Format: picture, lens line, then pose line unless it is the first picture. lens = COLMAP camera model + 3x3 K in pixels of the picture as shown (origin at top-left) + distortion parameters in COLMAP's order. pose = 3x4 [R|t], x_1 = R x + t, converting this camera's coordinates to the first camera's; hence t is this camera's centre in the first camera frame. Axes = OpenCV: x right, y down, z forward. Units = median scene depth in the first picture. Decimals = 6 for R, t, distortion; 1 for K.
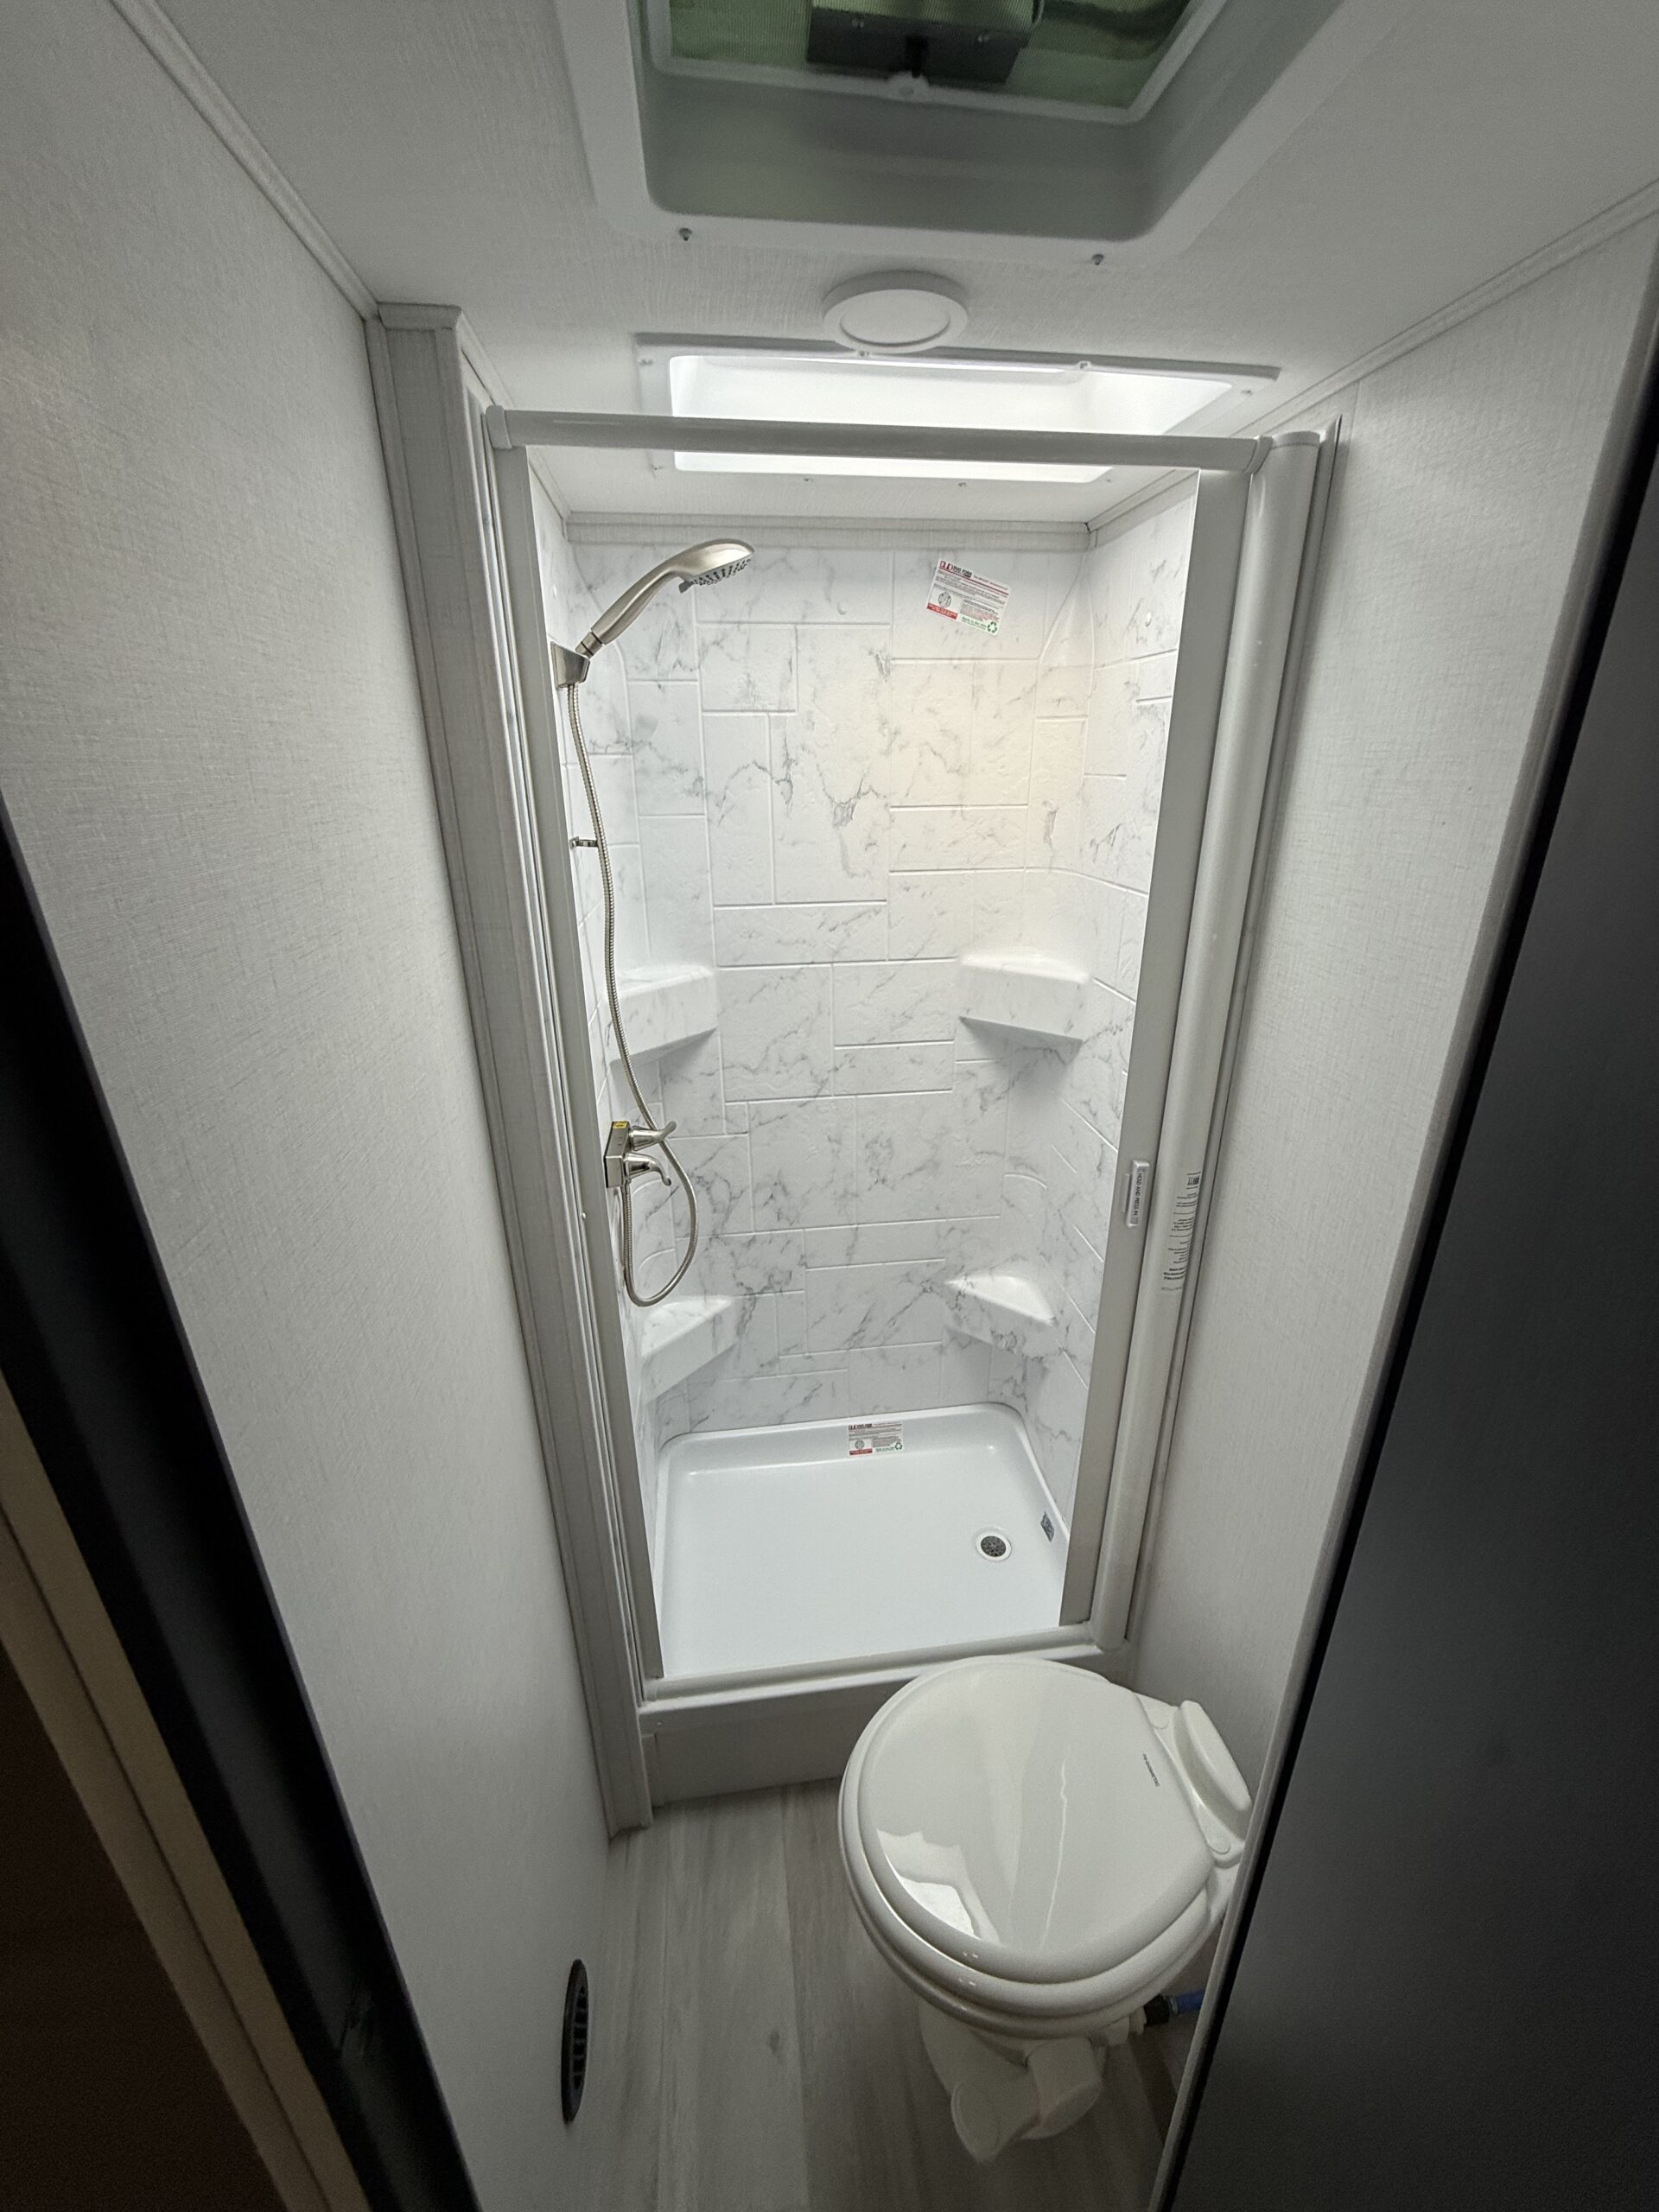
lens RADIAL K [[881.3, 0, 831.5], [0, 881.3, 1107.8], [0, 0, 1]] dist [-0.000282, -0.000121]
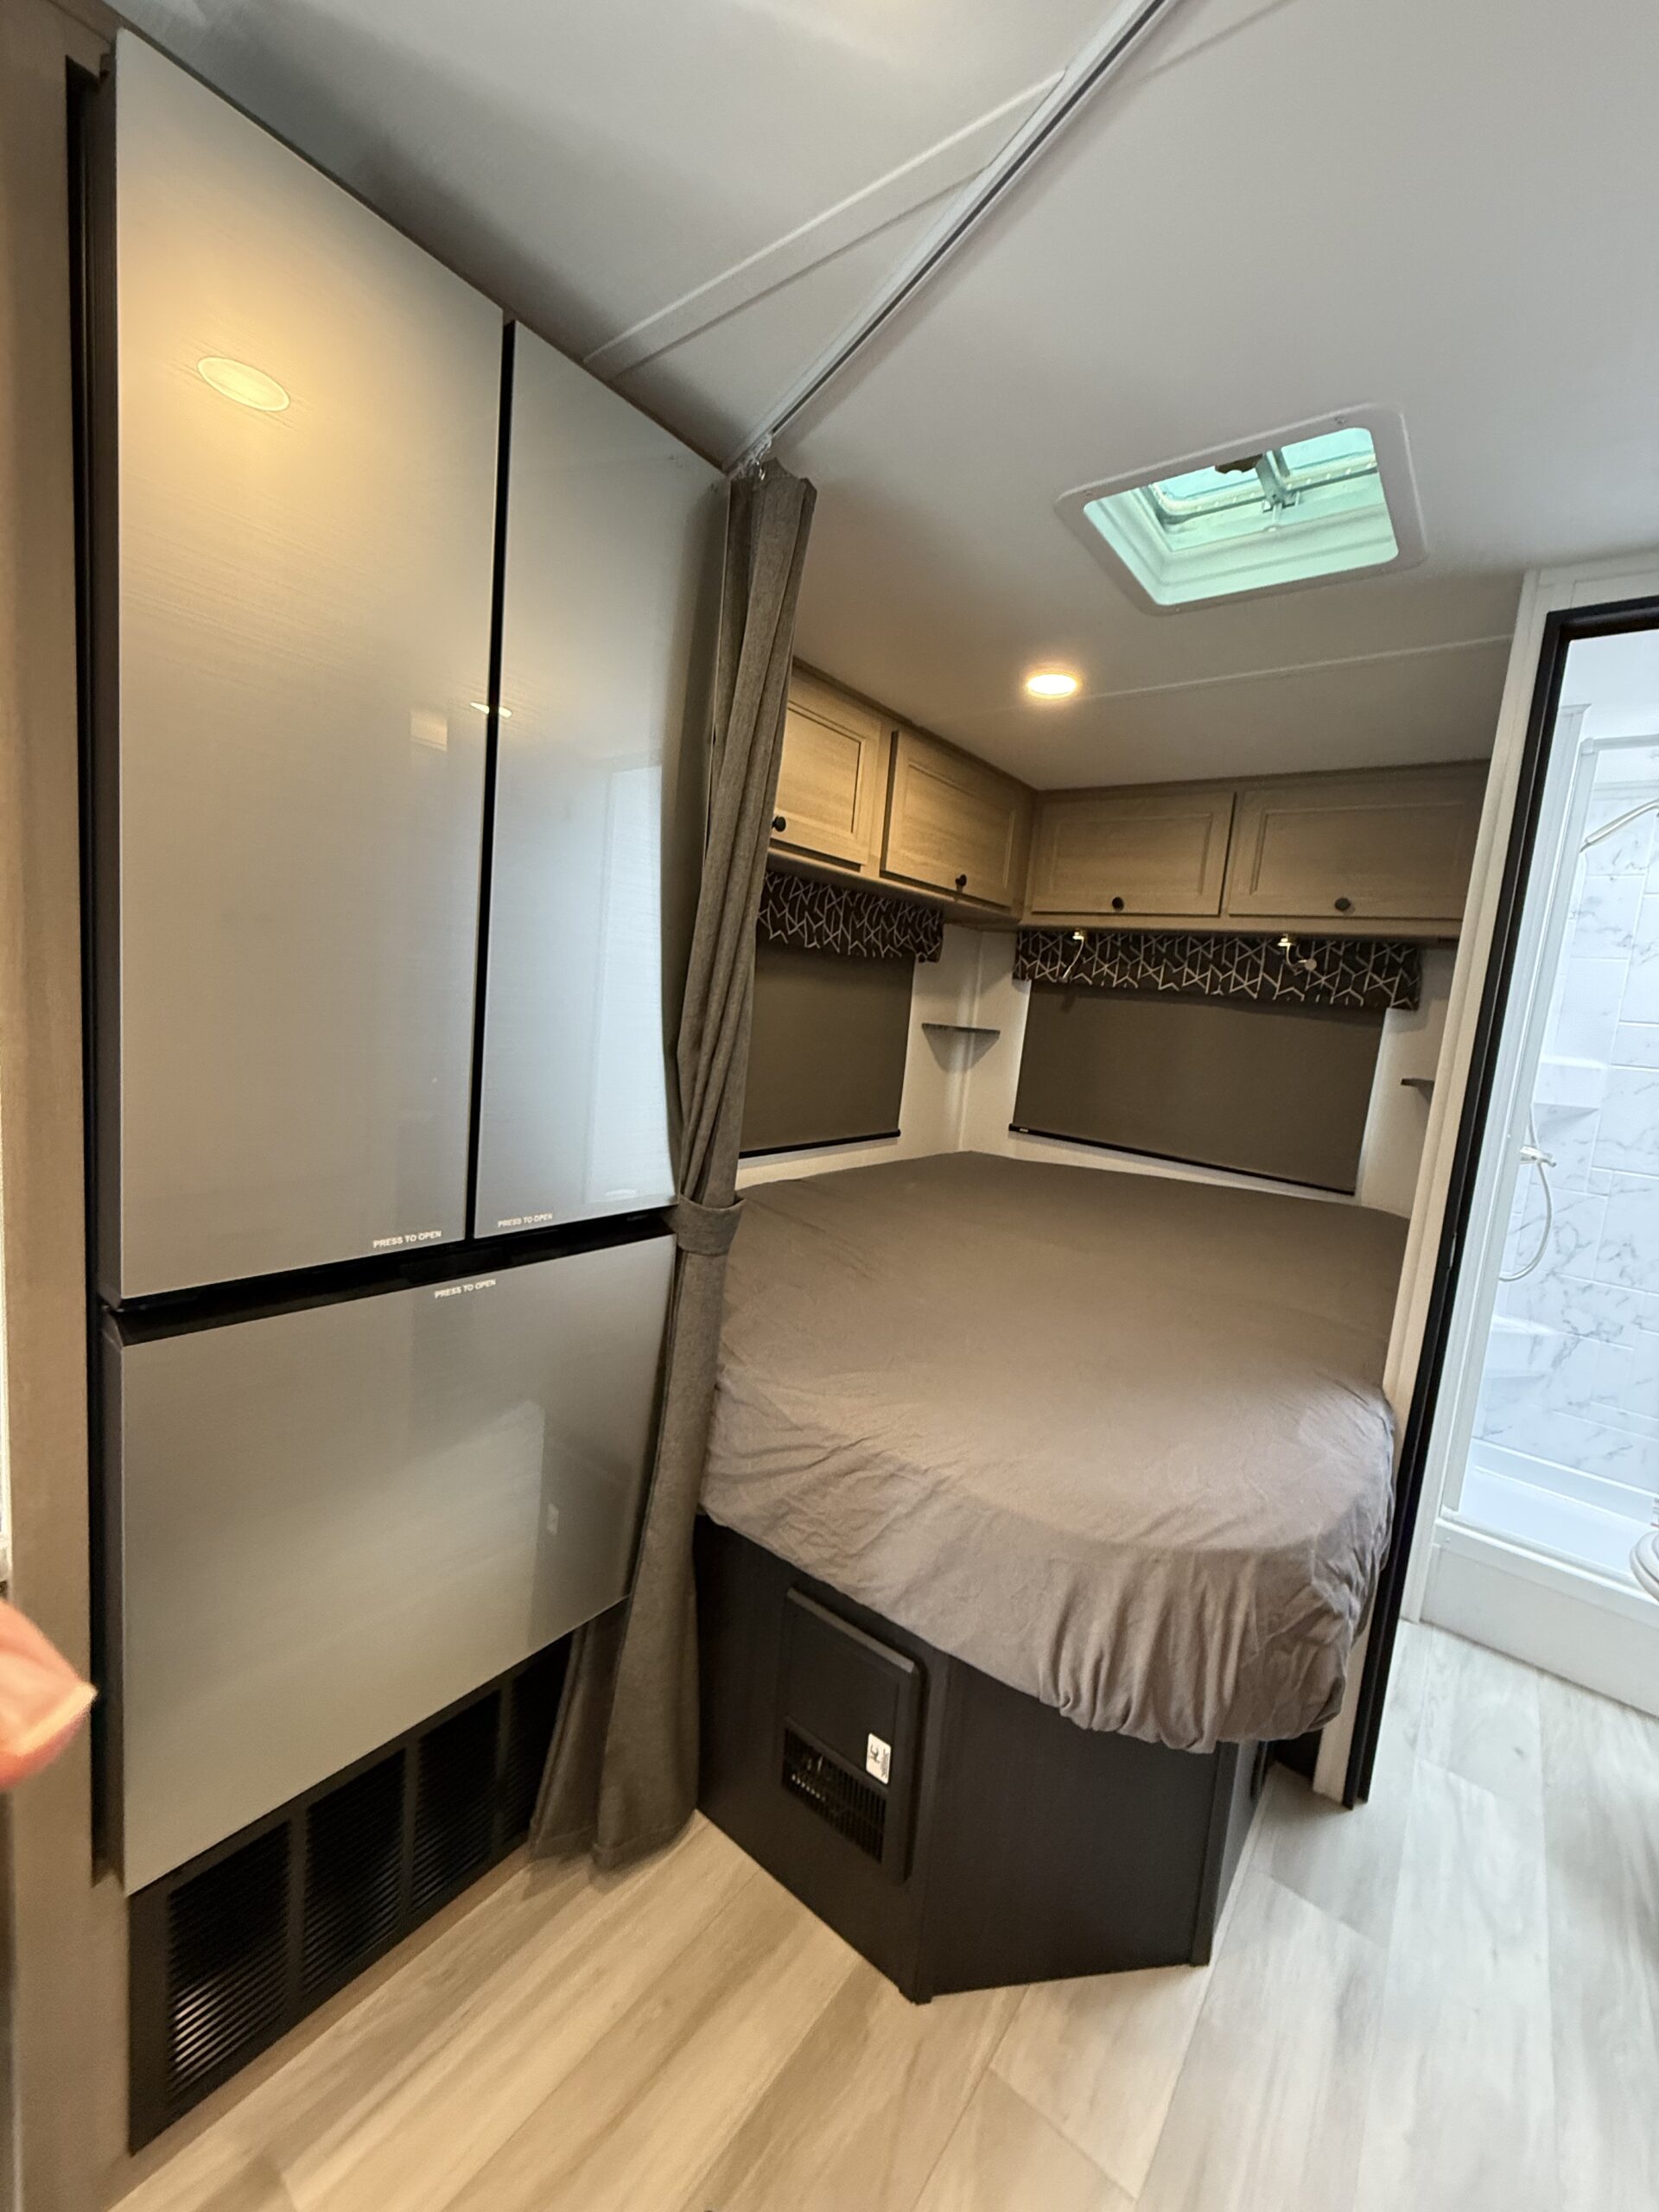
lens RADIAL K [[881.3, 0, 836.2], [0, 881.3, 1103.7], [0, 0, 1]] dist [-0.000282, -0.000121]
pose [[0.700180, 0.154174, -0.697122, -0.006523], [-0.350564, 0.924840, -0.147566, 0.476289], [0.621975, 0.347709, 0.701602, -0.640421]]
